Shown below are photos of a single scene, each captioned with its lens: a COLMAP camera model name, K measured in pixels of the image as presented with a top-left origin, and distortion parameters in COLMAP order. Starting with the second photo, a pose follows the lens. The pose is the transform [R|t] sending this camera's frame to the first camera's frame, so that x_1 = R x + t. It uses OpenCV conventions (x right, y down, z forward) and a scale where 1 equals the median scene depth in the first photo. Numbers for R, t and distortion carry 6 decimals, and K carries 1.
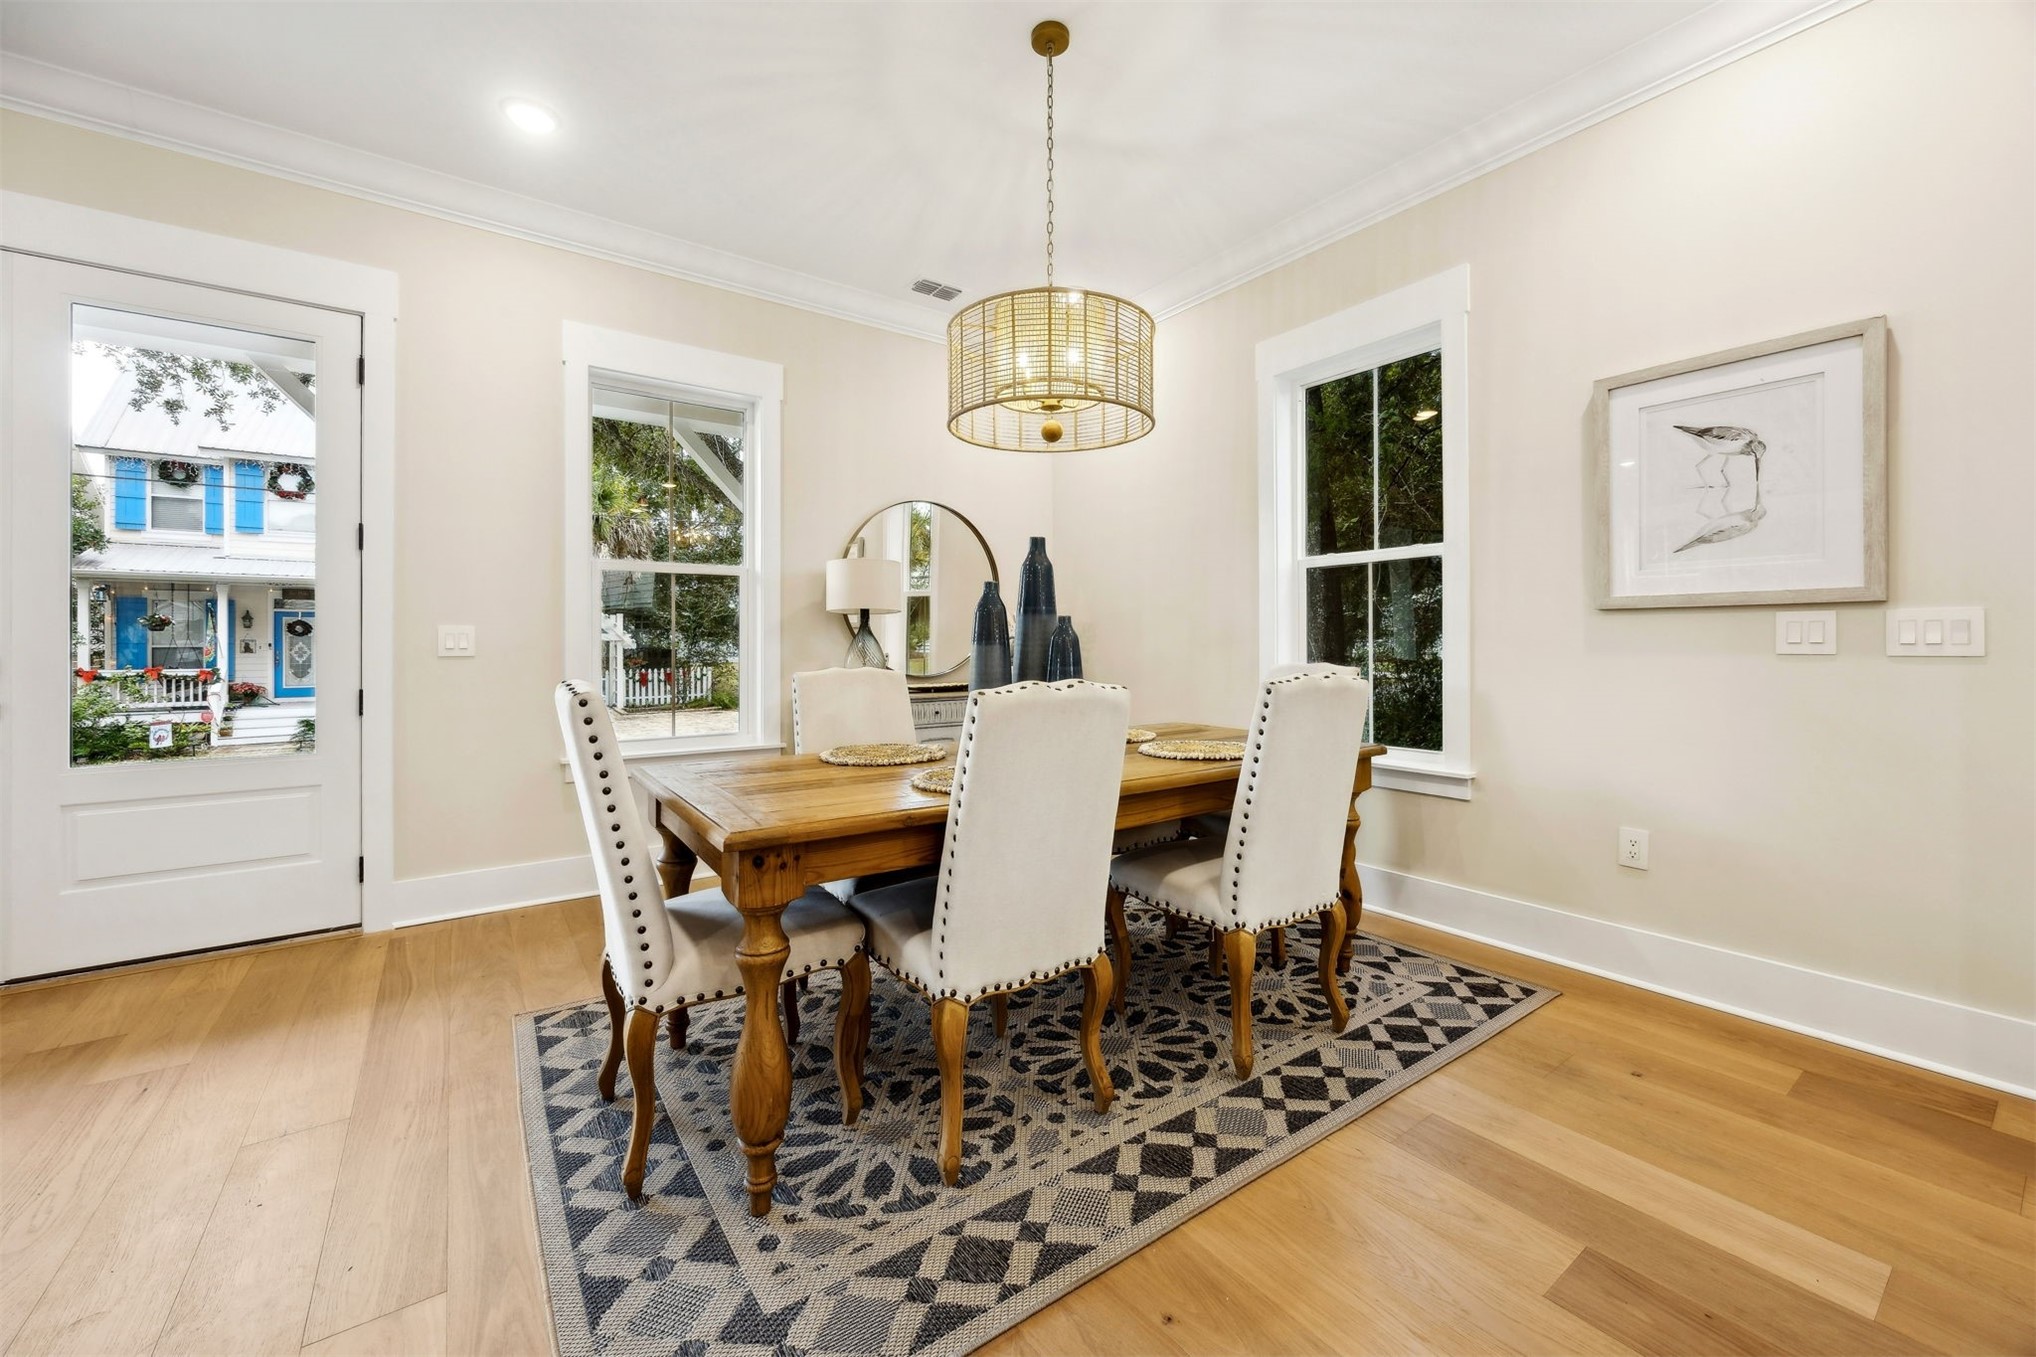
lens RADIAL K [[790.8, 0, 1040.2], [0, 790.8, 645.3], [0, 0, 1]] dist [0.000205, 0.000022]
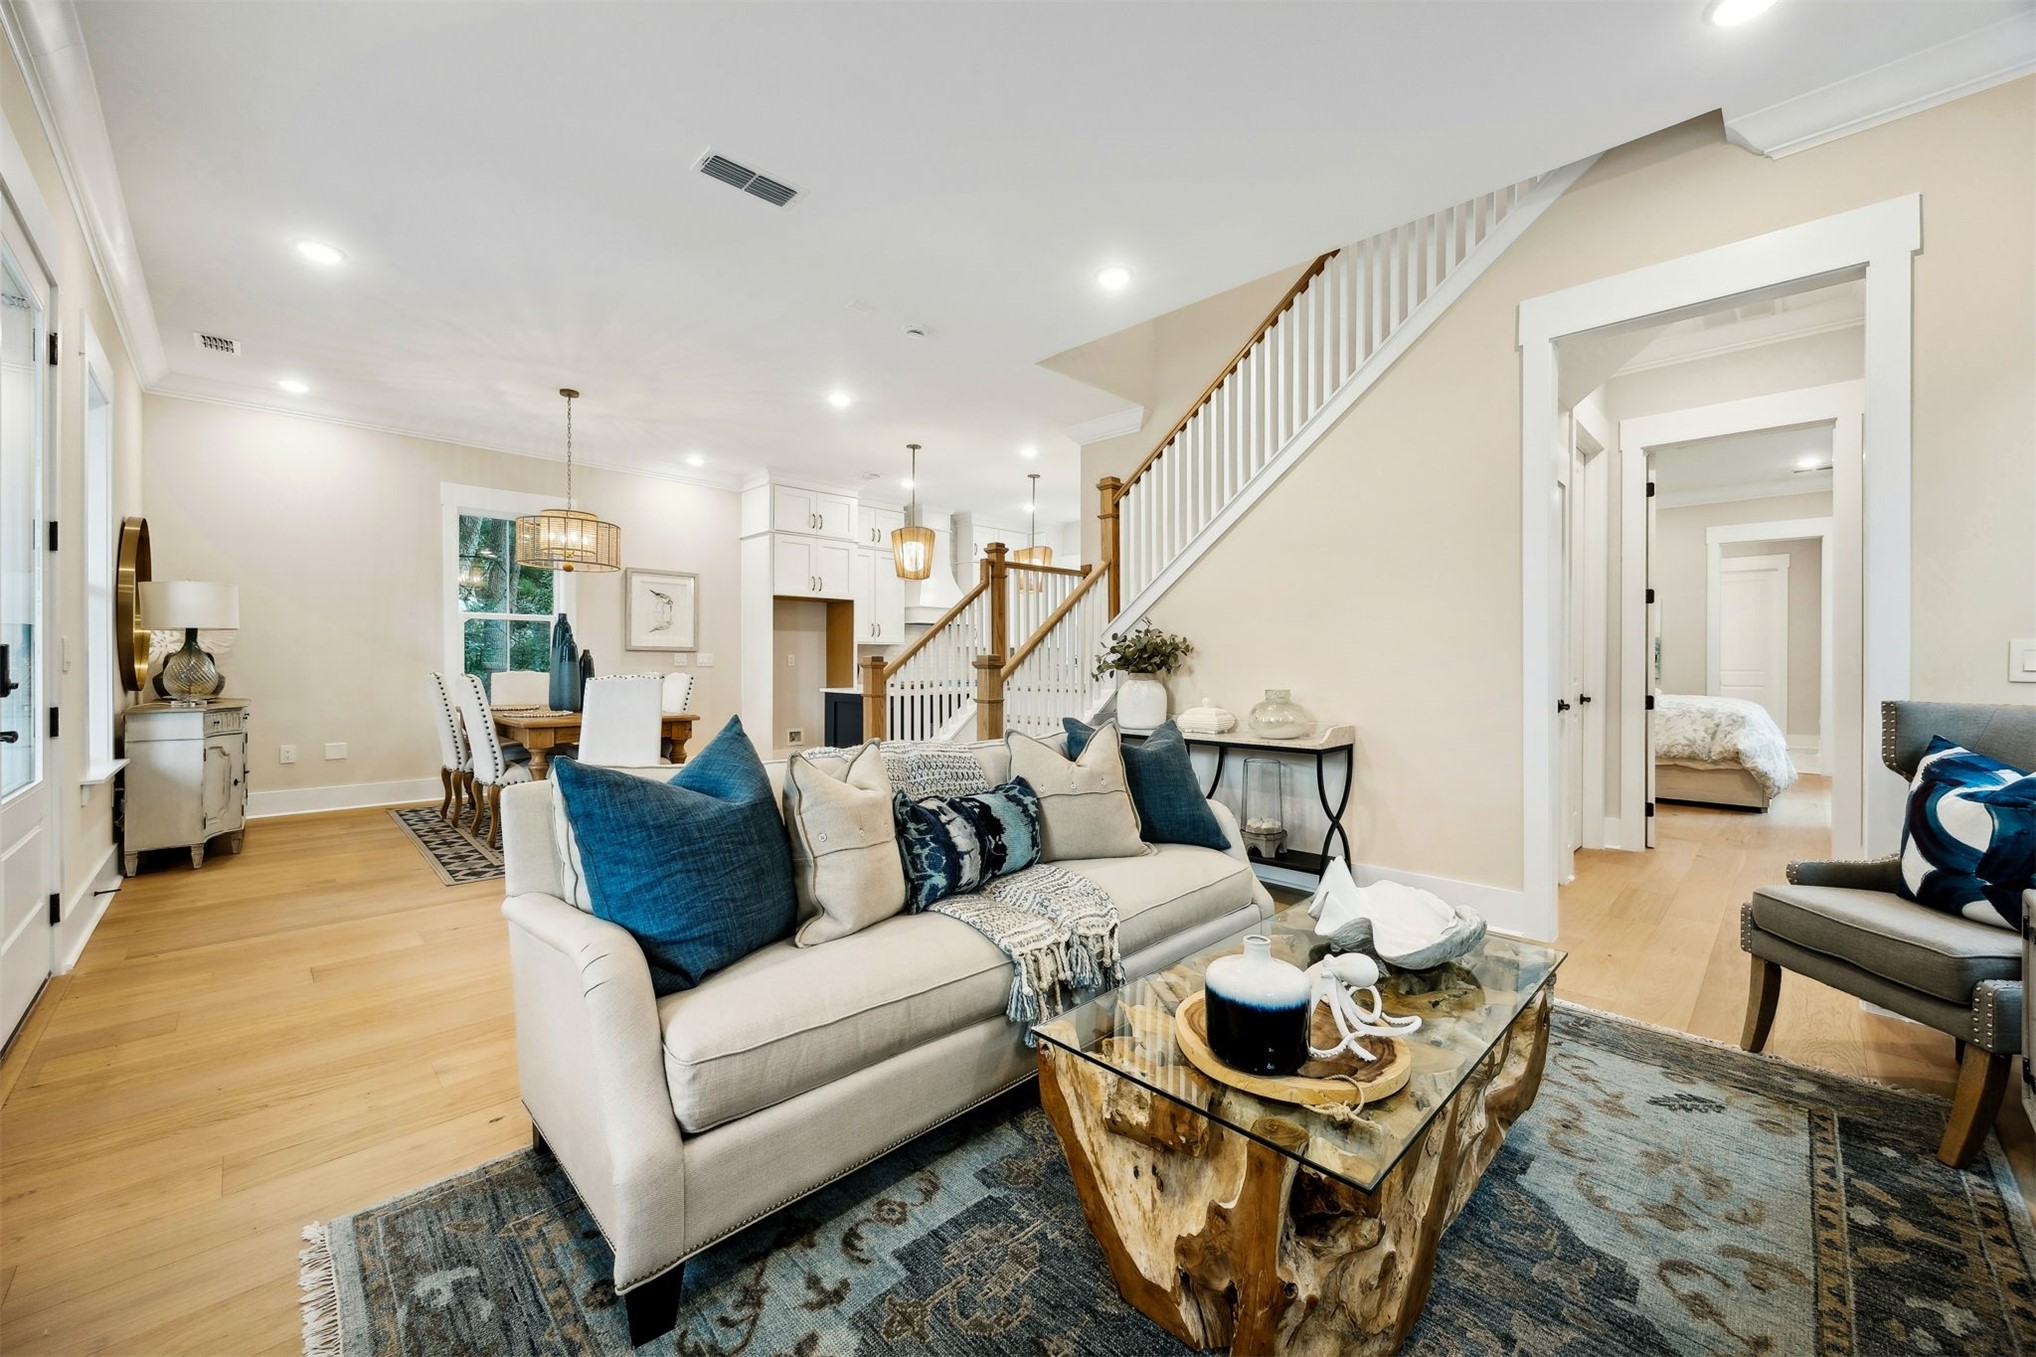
lens RADIAL K [[784.5, 0, 1018.0], [0, 784.5, 678.5], [0, 0, 1]] dist [-0.000405, -0.000105]
pose [[-0.141962, -0.012863, 0.989789, -2.400281], [0.000457, 0.999915, 0.013060, 0.019730], [-0.989872, 0.002306, -0.141944, 0.046731]]
